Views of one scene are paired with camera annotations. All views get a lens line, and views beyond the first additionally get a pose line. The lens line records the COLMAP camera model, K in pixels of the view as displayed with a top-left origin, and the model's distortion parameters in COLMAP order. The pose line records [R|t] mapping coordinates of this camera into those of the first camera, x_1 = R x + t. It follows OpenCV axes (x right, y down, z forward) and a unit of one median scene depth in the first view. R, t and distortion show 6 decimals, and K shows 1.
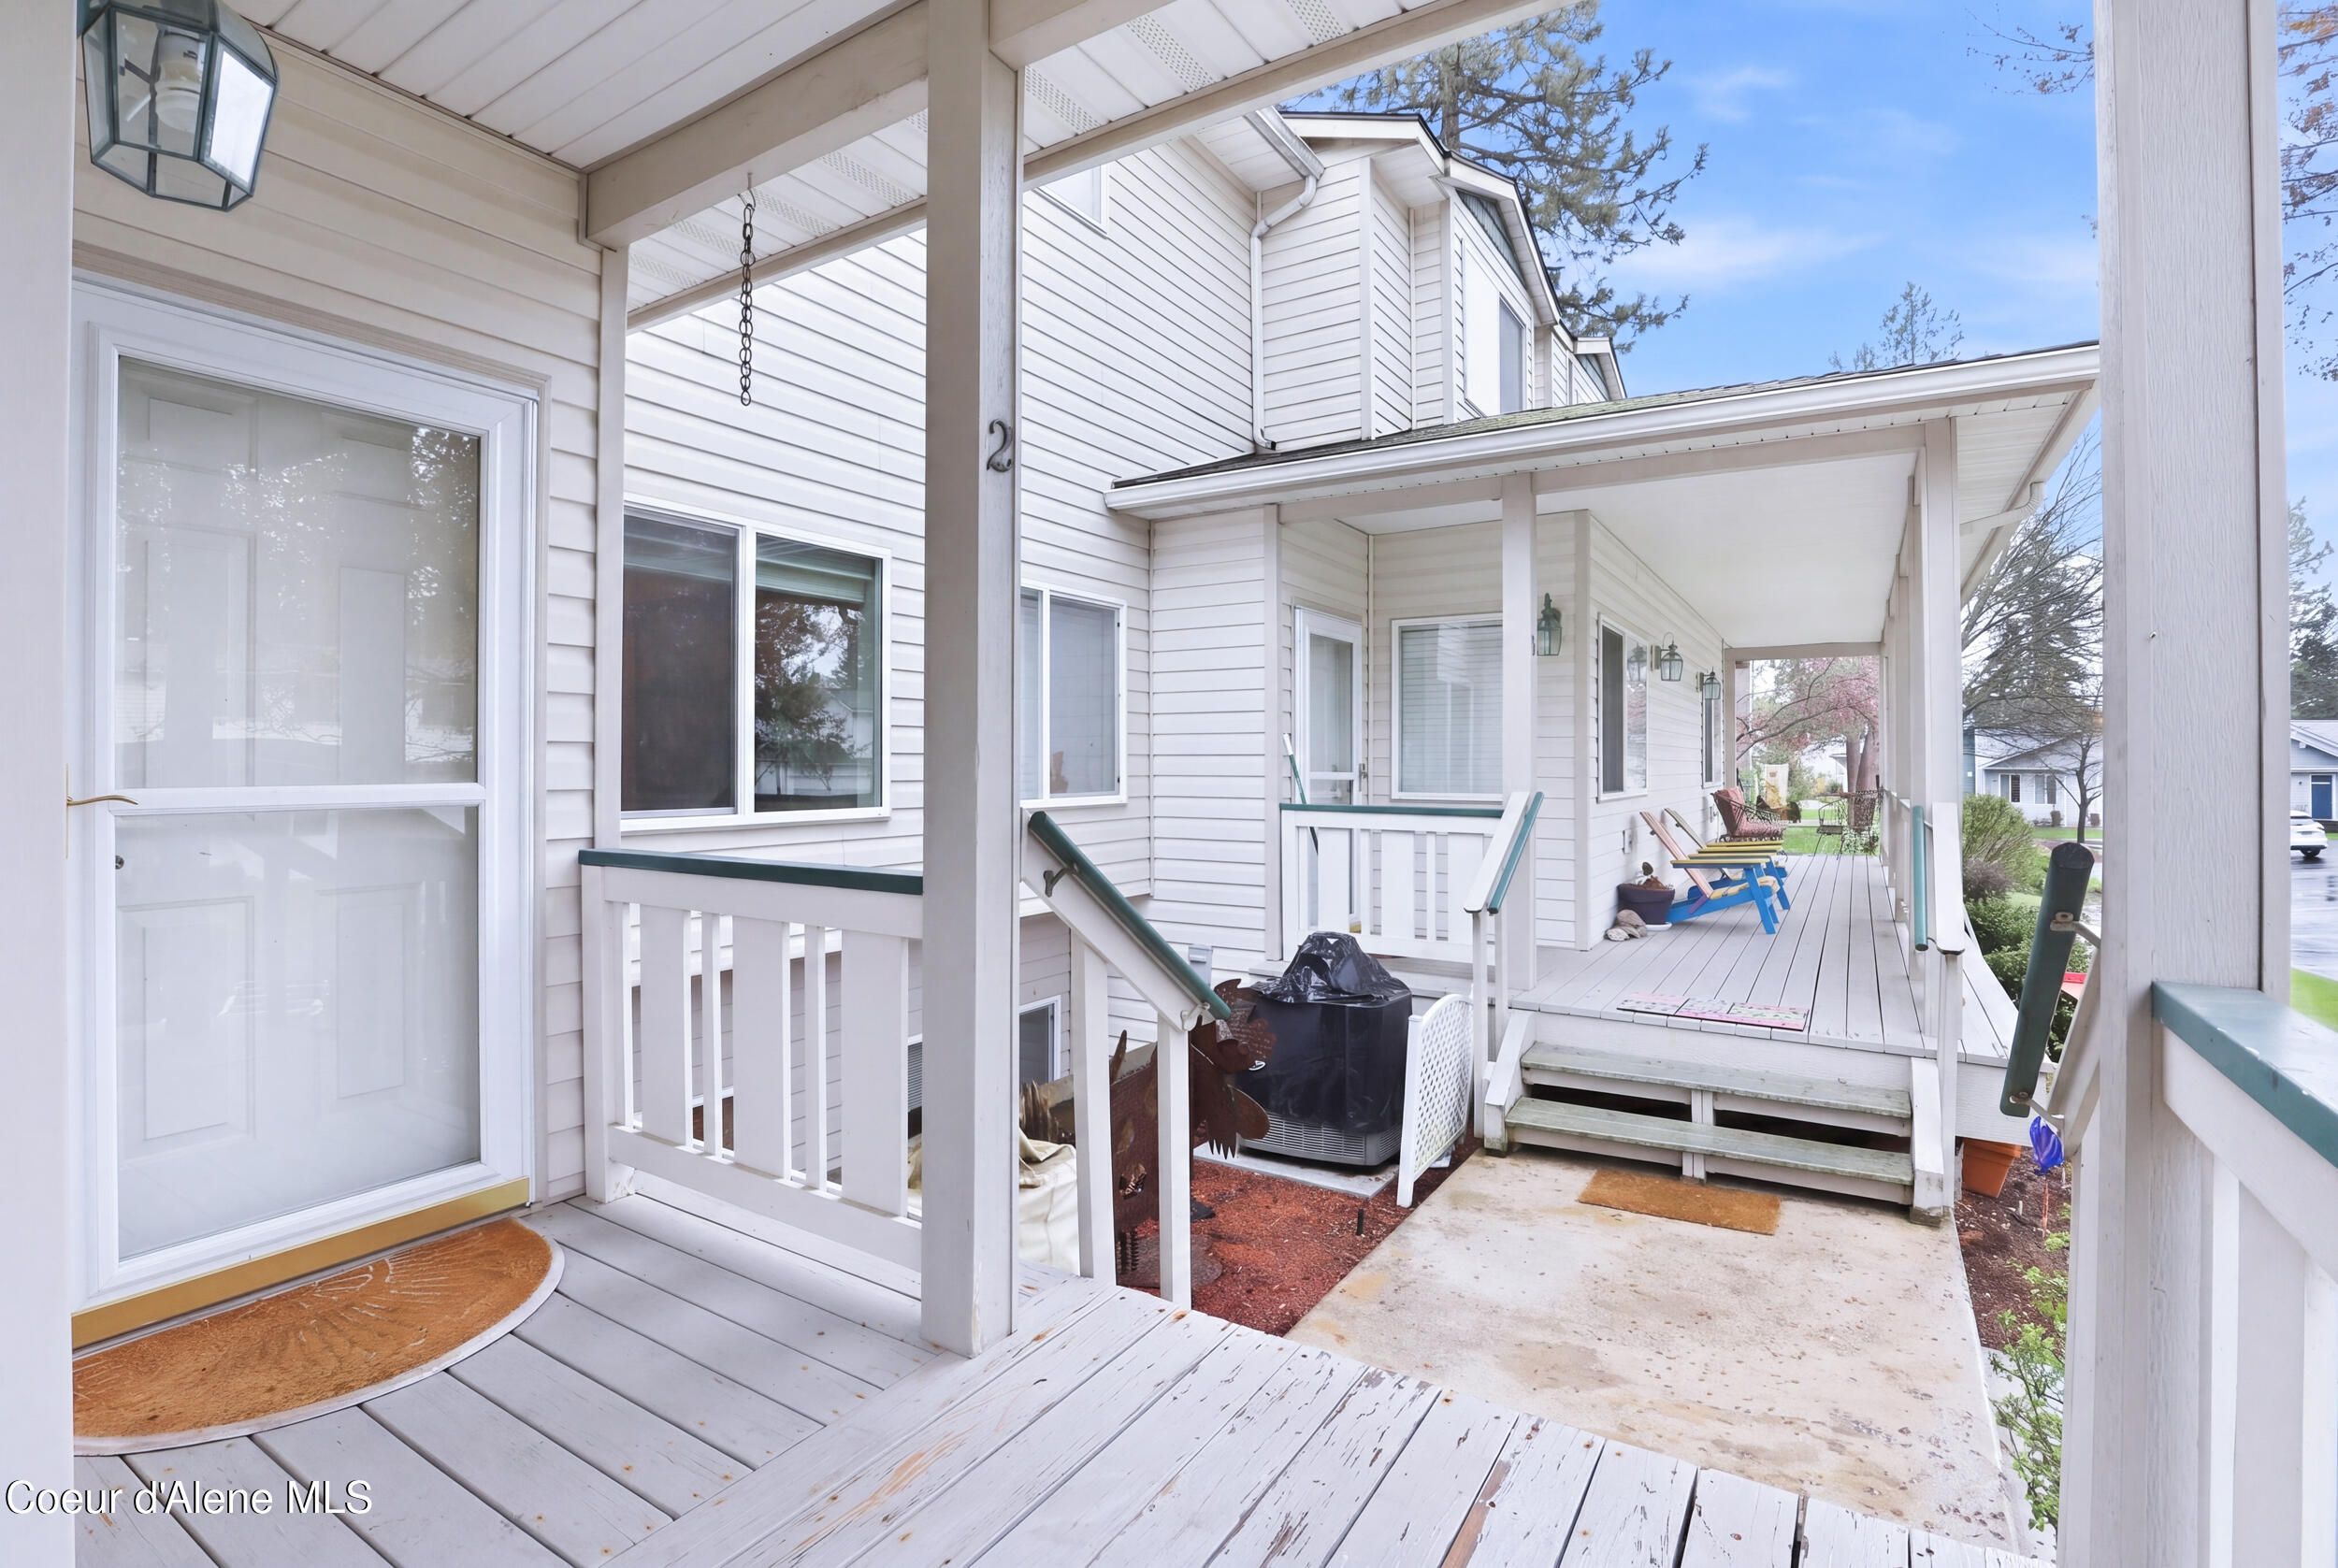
lens RADIAL K [[1093.9, 0, 1169.3], [0, 1093.9, 773.8], [0, 0, 1]] dist [-0.033176, 0.002052]
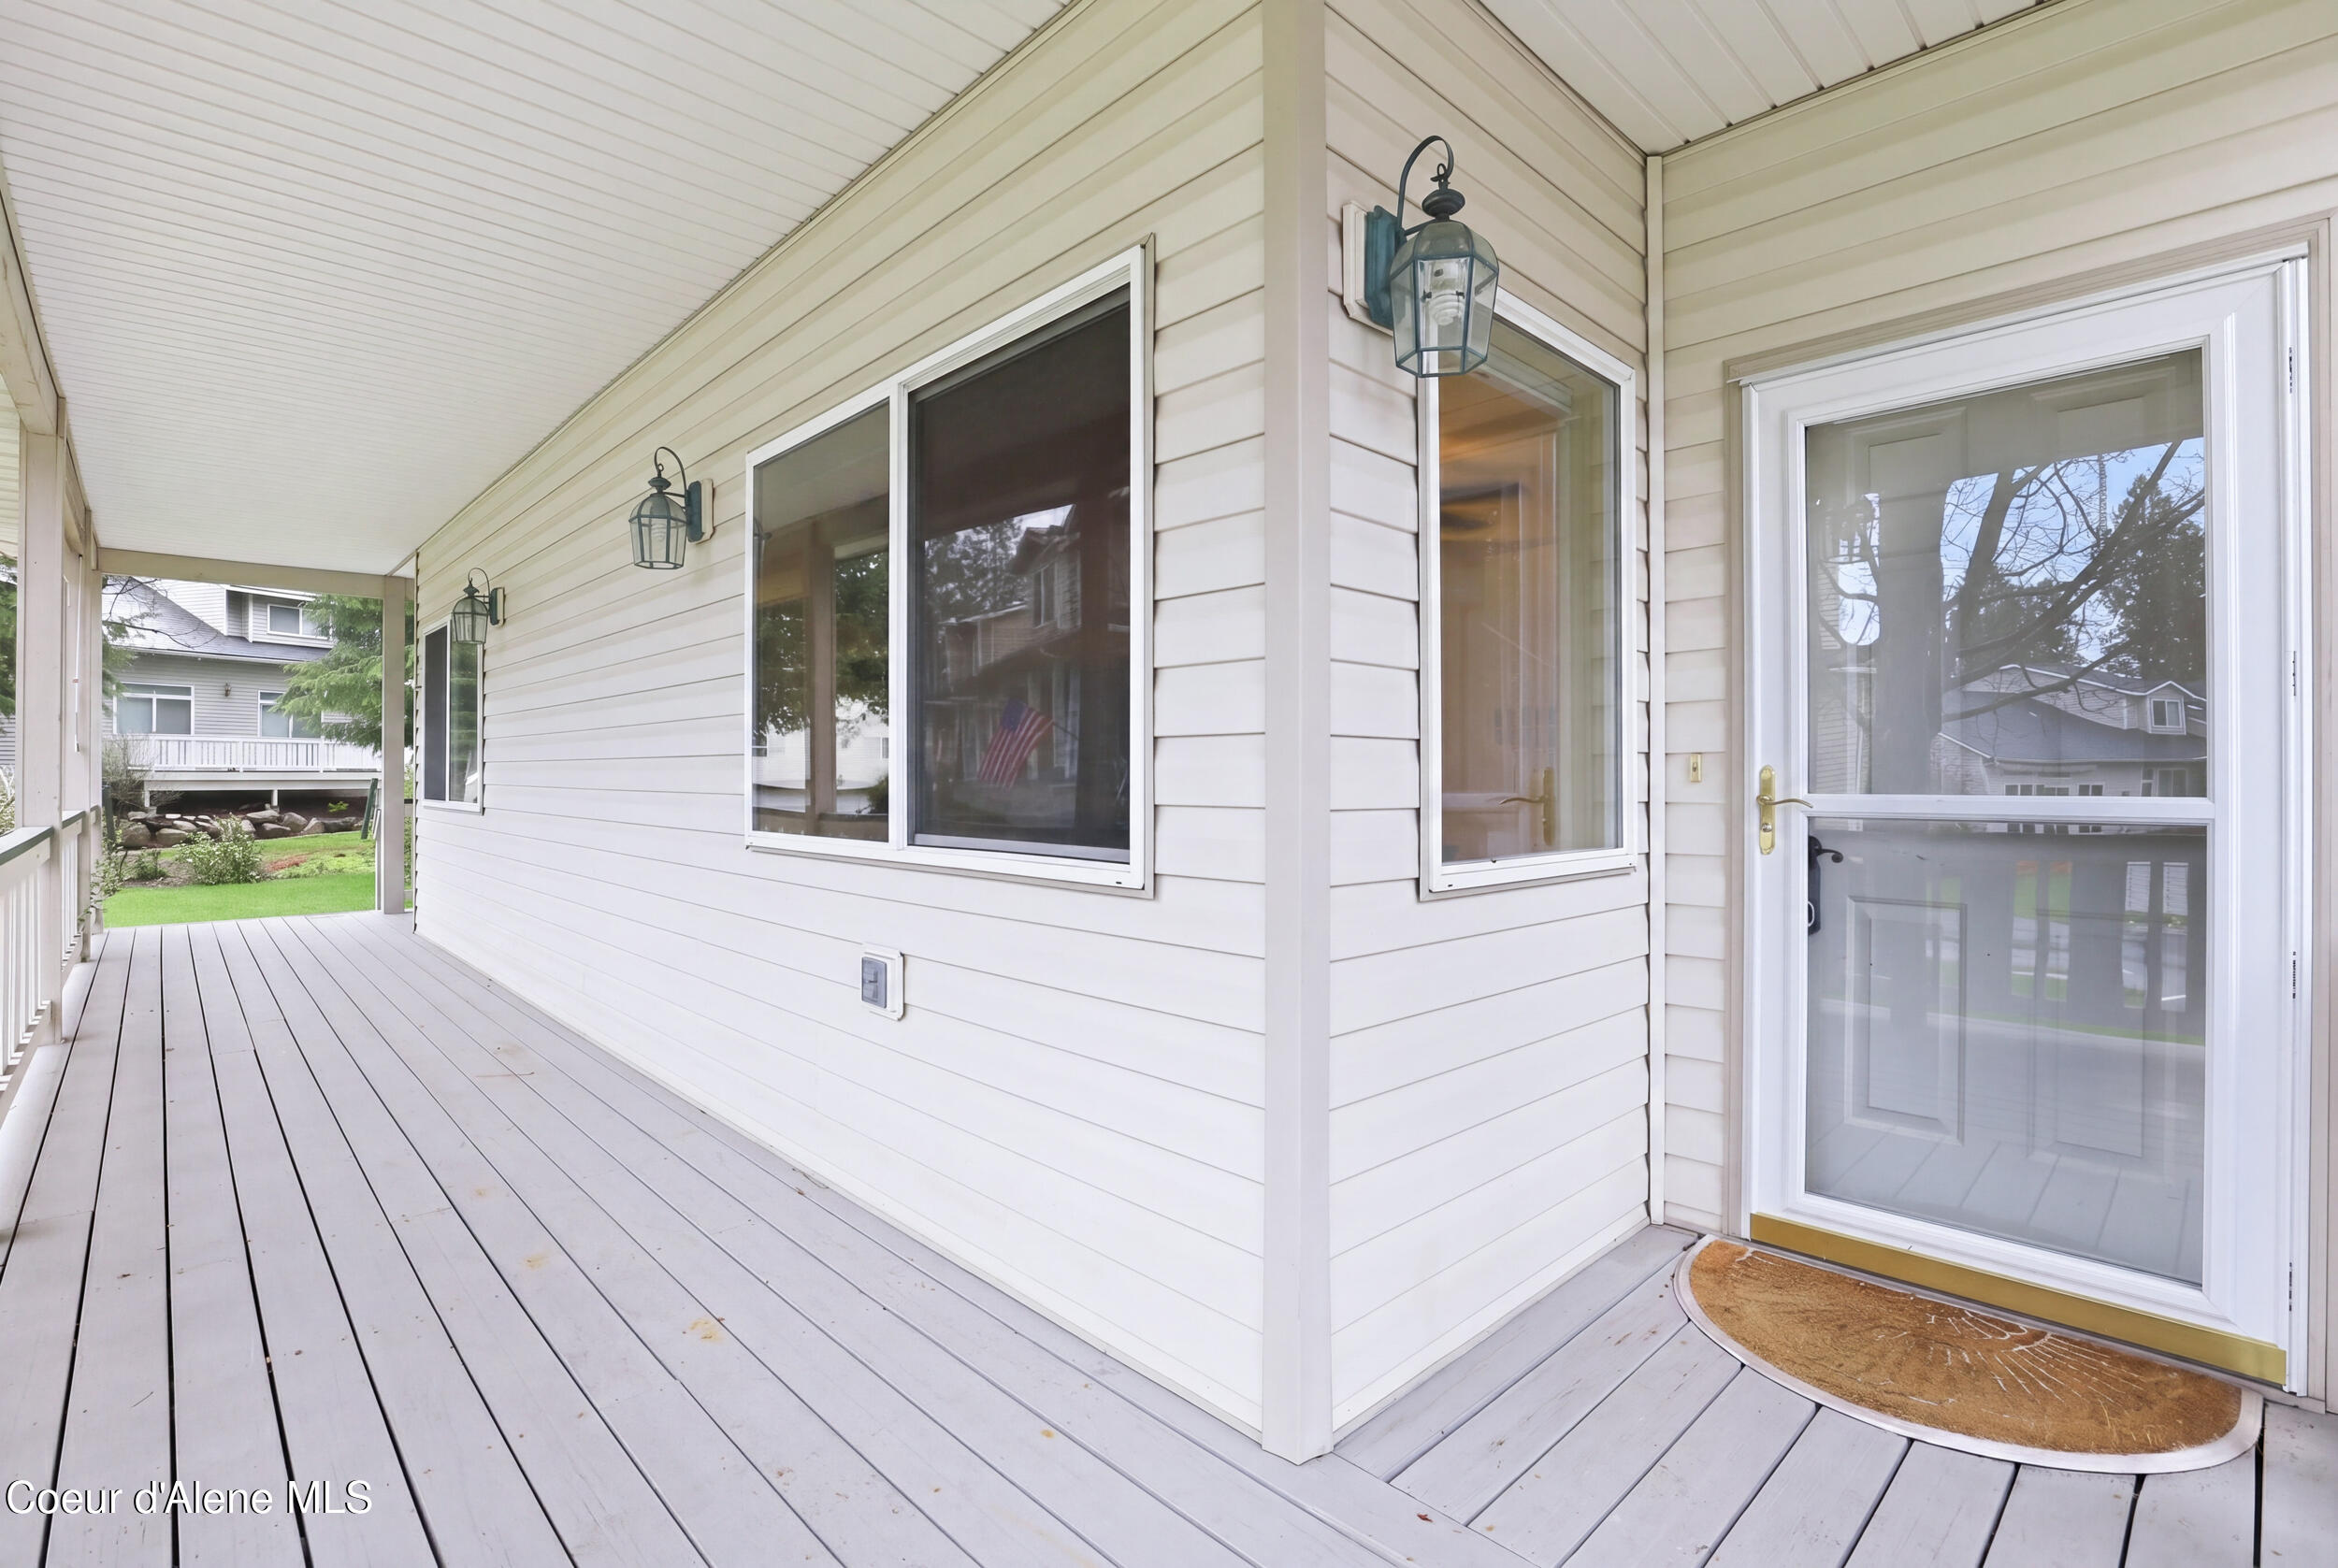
lens RADIAL K [[1093.9, 0, 1159.7], [0, 1093.9, 776.3], [0, 0, 1]] dist [-0.033176, 0.002052]
pose [[-0.247024, -0.000816, -0.969009, 0.274756], [-0.013035, 0.999912, 0.002481, 0.002091], [0.968922, 0.013244, -0.247013, 0.462117]]
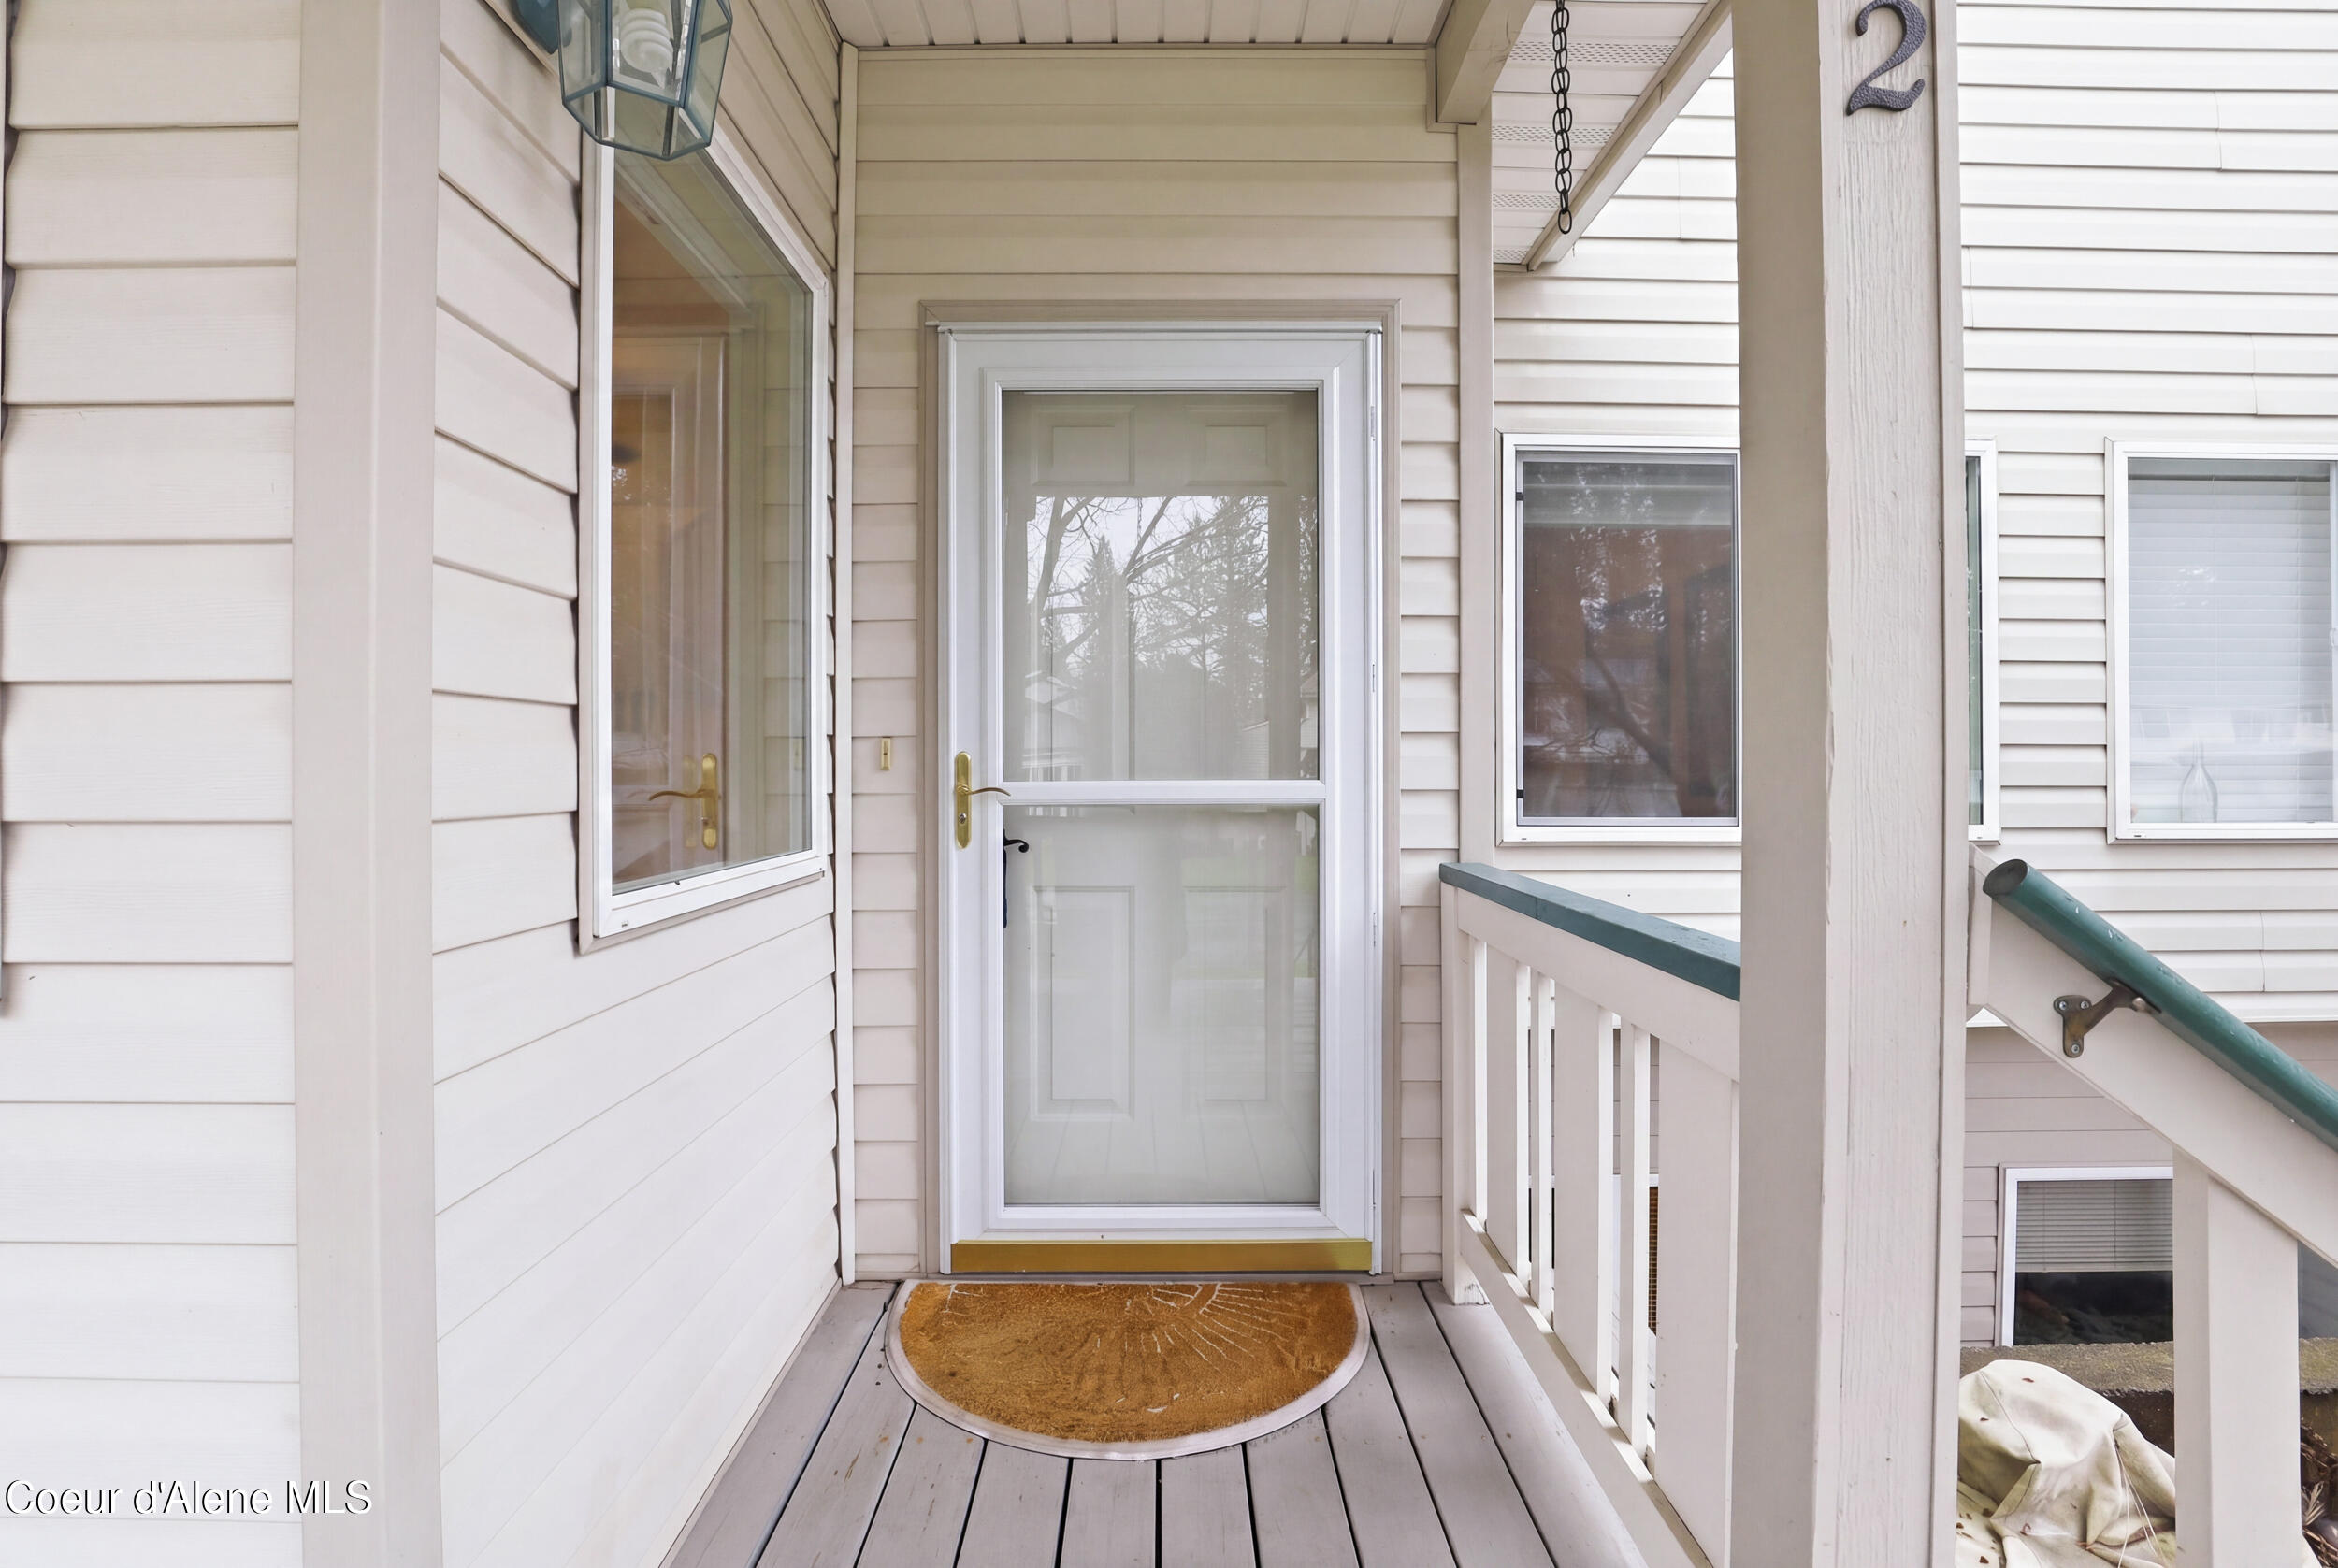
lens RADIAL K [[1093.9, 0, 1165.7], [0, 1093.9, 761.5], [0, 0, 1]] dist [-0.033176, 0.002052]
pose [[0.534803, -0.003775, -0.844969, 0.048503], [-0.009177, 0.999905, -0.010275, 0.003757], [0.844927, 0.013249, 0.534717, 0.411540]]
